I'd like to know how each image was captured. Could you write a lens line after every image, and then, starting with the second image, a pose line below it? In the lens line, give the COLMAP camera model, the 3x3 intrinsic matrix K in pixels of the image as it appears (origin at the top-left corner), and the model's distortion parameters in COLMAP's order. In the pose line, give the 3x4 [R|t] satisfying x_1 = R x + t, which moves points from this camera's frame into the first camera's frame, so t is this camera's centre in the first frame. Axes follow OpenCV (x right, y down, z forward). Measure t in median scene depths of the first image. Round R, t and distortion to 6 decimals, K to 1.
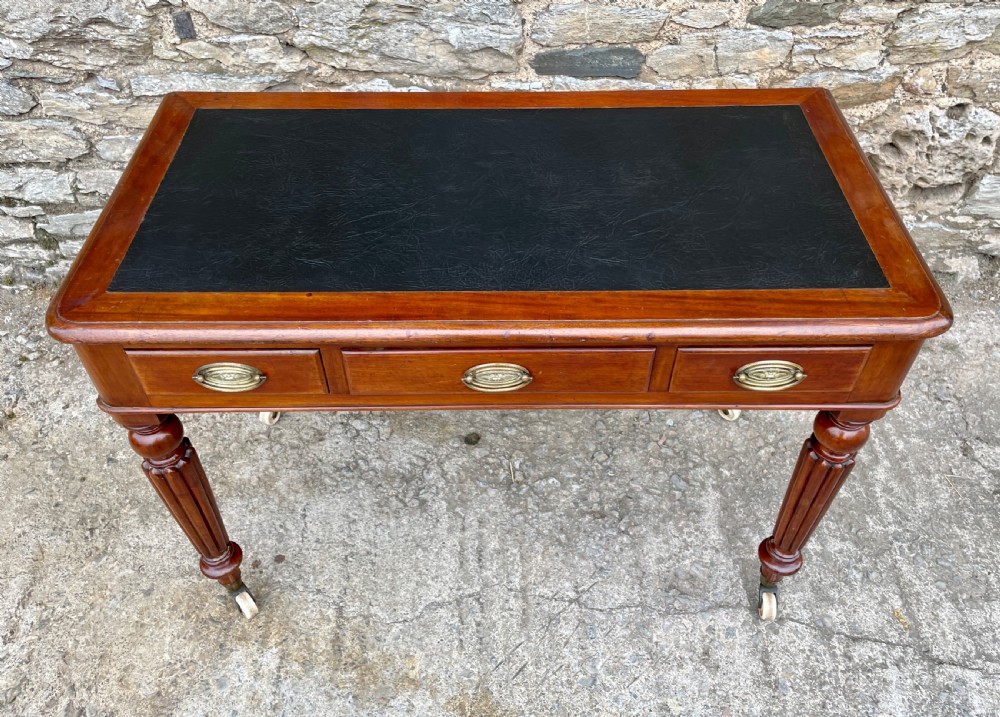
lens RADIAL K [[796.9, 0, 497.7], [0, 796.9, 333.1], [0, 0, 1]] dist [0.076414, -0.101177]
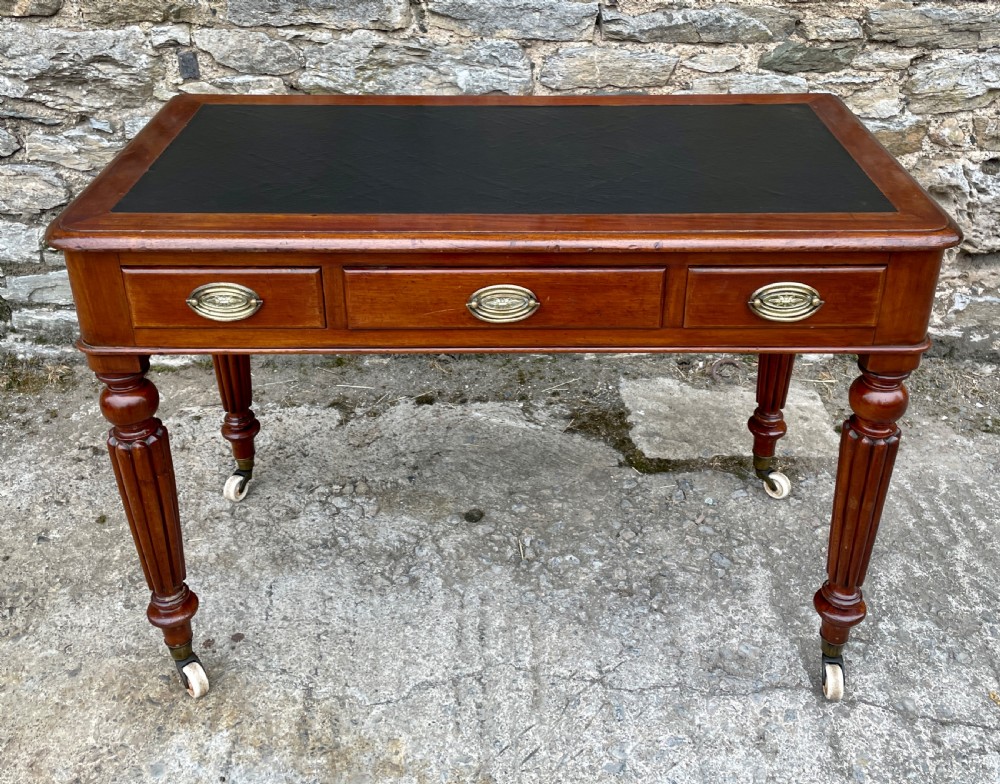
lens RADIAL K [[1015.5, 0, 513.9], [0, 1015.5, 284.6], [0, 0, 1]] dist [0.042443, 0.000000]
pose [[0.999980, 0.004185, 0.004659, 0.004151], [-0.002521, 0.949983, -0.312291, 0.261123], [-0.005733, 0.312274, 0.949975, -0.104343]]
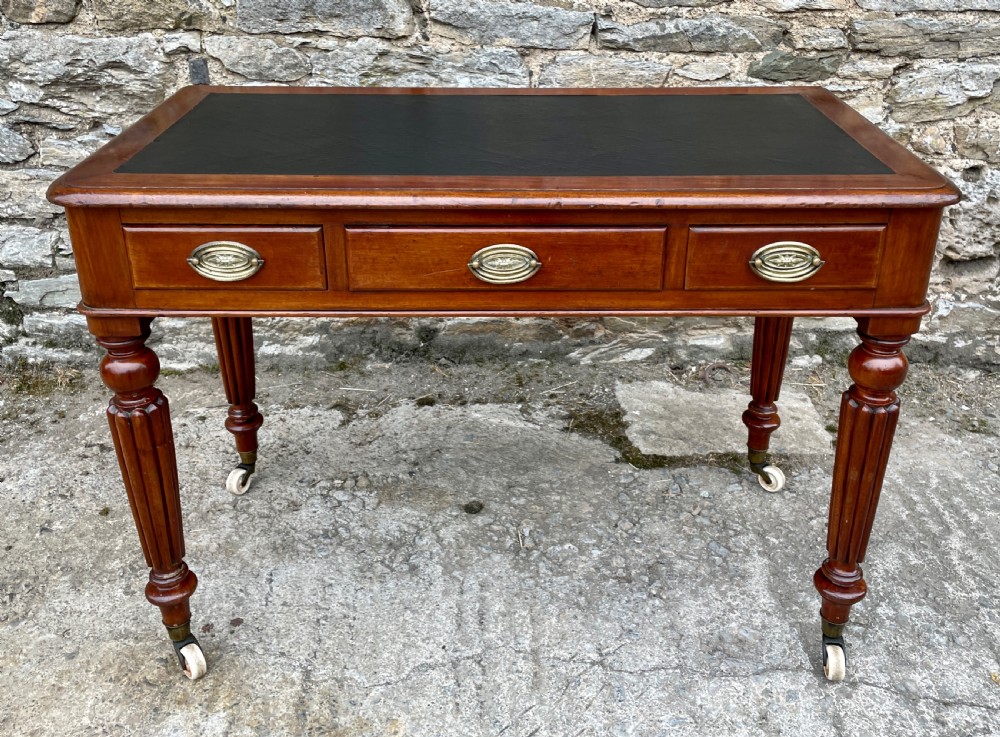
lens RADIAL K [[949.8, 0, 513.7], [0, 949.8, 293.7], [0, 0, 1]] dist [0.040102, 0.000000]
pose [[0.999943, 0.005004, 0.009457, -0.000153], [-0.001268, 0.933068, -0.359698, 0.315203], [-0.010624, 0.359665, 0.933021, -0.033084]]
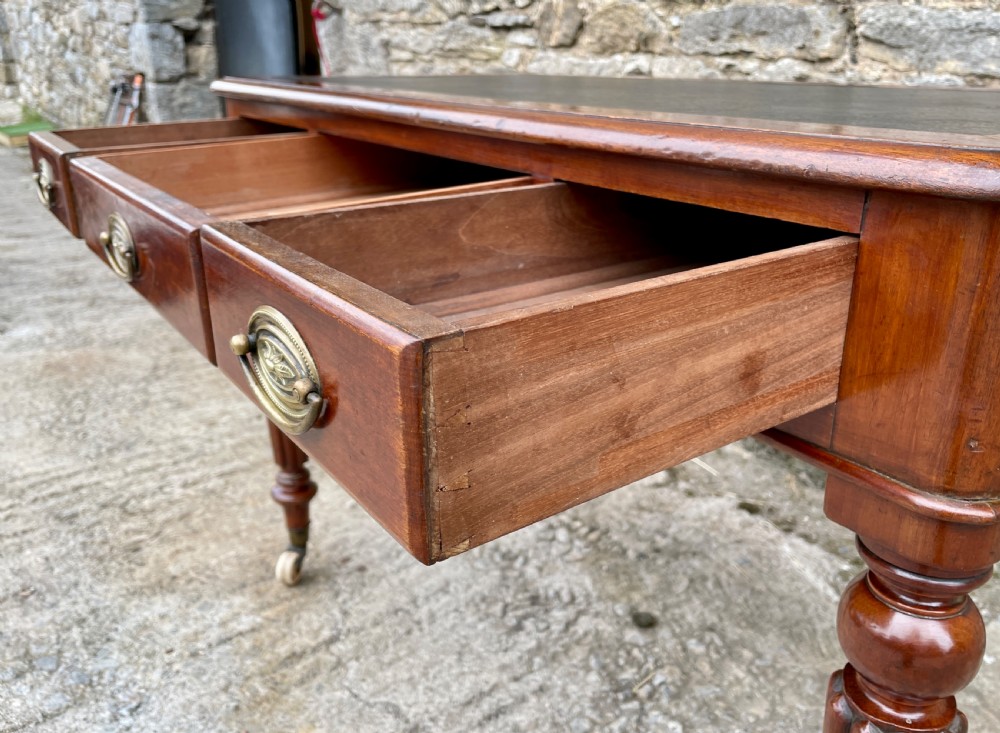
lens RADIAL K [[832.2, 0, 528.1], [0, 832.2, 335.1], [0, 0, 1]] dist [0.070915, -0.102853]
pose [[0.581619, 0.267736, -0.768138, 0.428752], [-0.586069, 0.792772, -0.167438, 0.130485], [0.564130, 0.547567, 0.618003, 0.420280]]
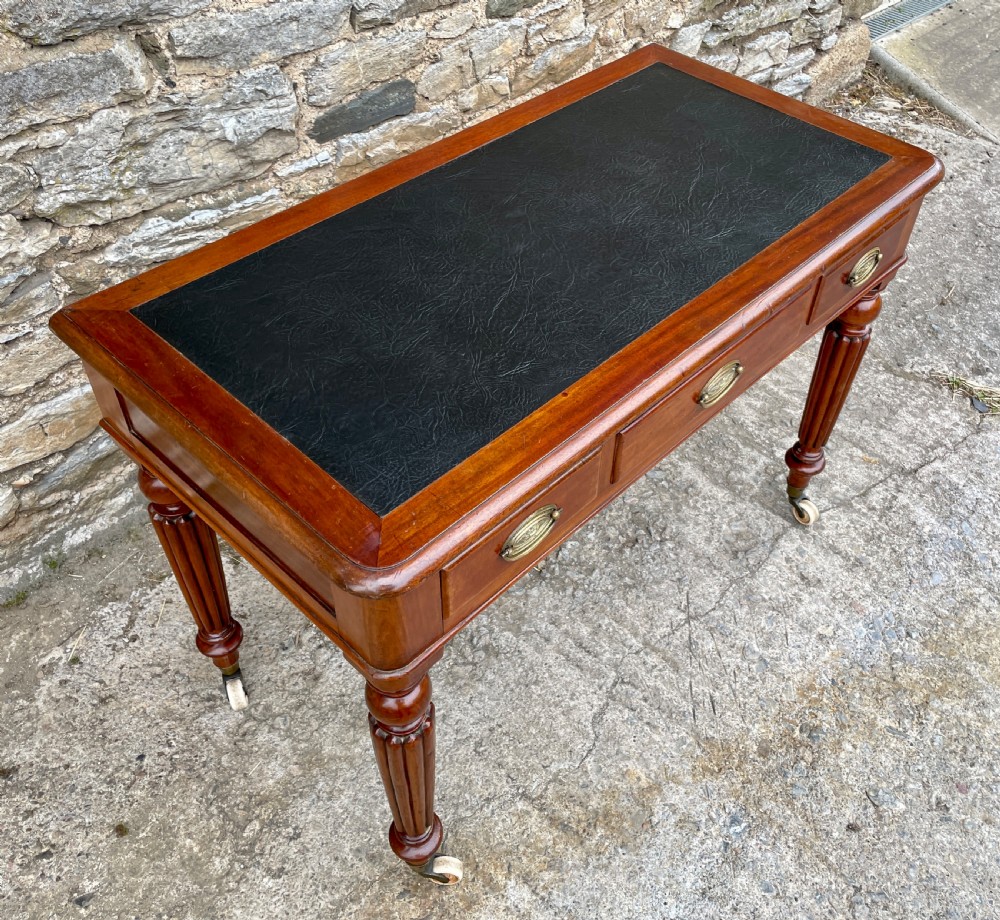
lens RADIAL K [[958.4, 0, 530.5], [0, 958.4, 436.4], [0, 0, 1]] dist [0.038659, 0.000000]
pose [[0.687953, -0.491064, 0.534394, -0.509112], [0.494197, 0.856209, 0.150581, -0.111505], [-0.531498, 0.160504, 0.831714, 0.109287]]
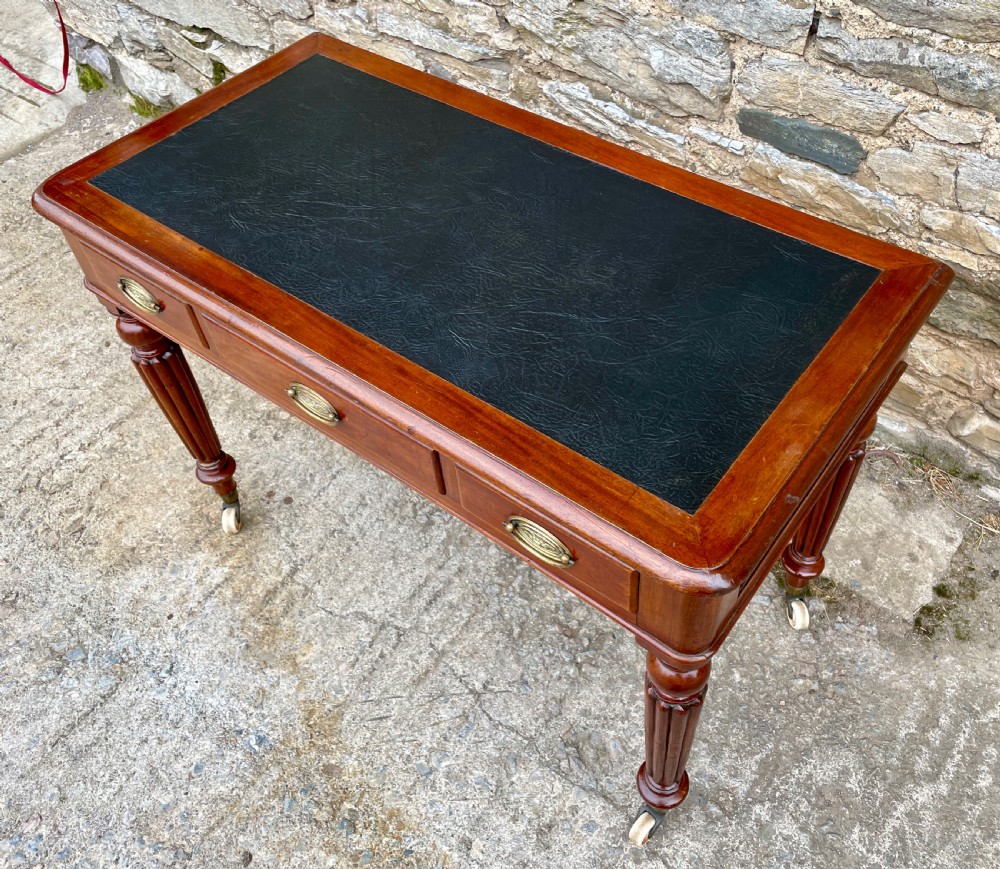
lens RADIAL K [[900.7, 0, 555.3], [0, 900.7, 414.1], [0, 0, 1]] dist [0.076304, -0.096085]
pose [[0.800160, 0.435079, -0.412857, 0.428805], [-0.408985, 0.899277, 0.155024, -0.137548], [0.438720, 0.044809, 0.897506, 0.101313]]
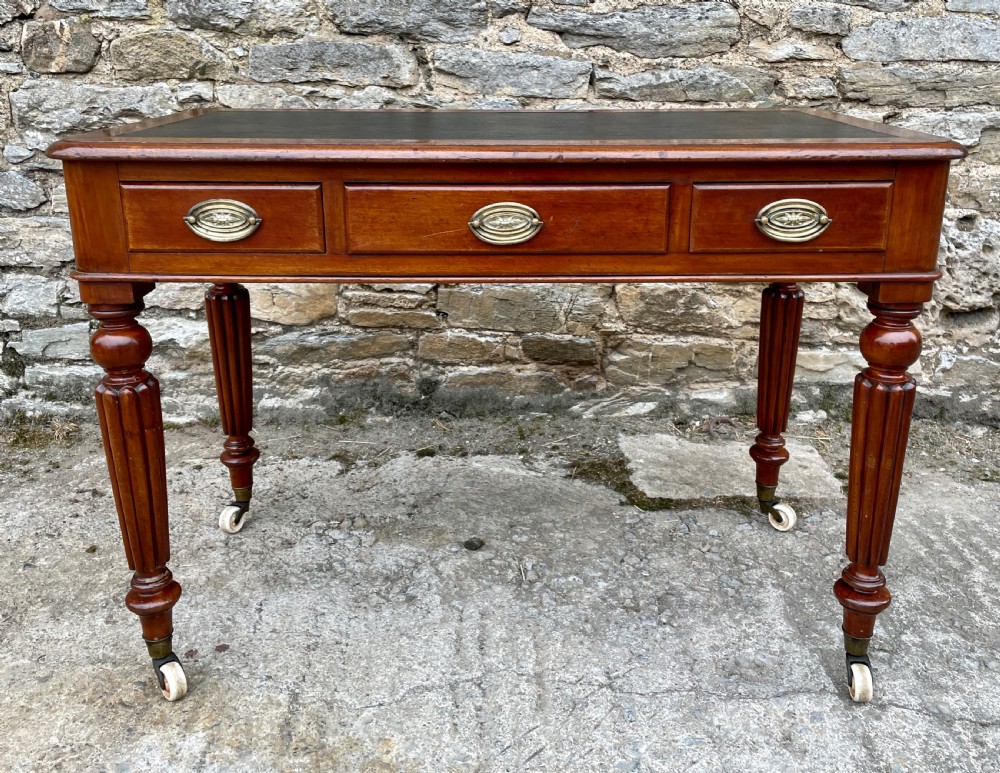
lens RADIAL K [[916.7, 0, 511.0], [0, 916.7, 316.4], [0, 0, 1]] dist [0.036902, 0.000000]
pose [[0.999981, 0.004130, 0.004515, 0.000630], [-0.001417, 0.874119, -0.485709, 0.427907], [-0.005952, 0.485694, 0.874109, 0.067008]]
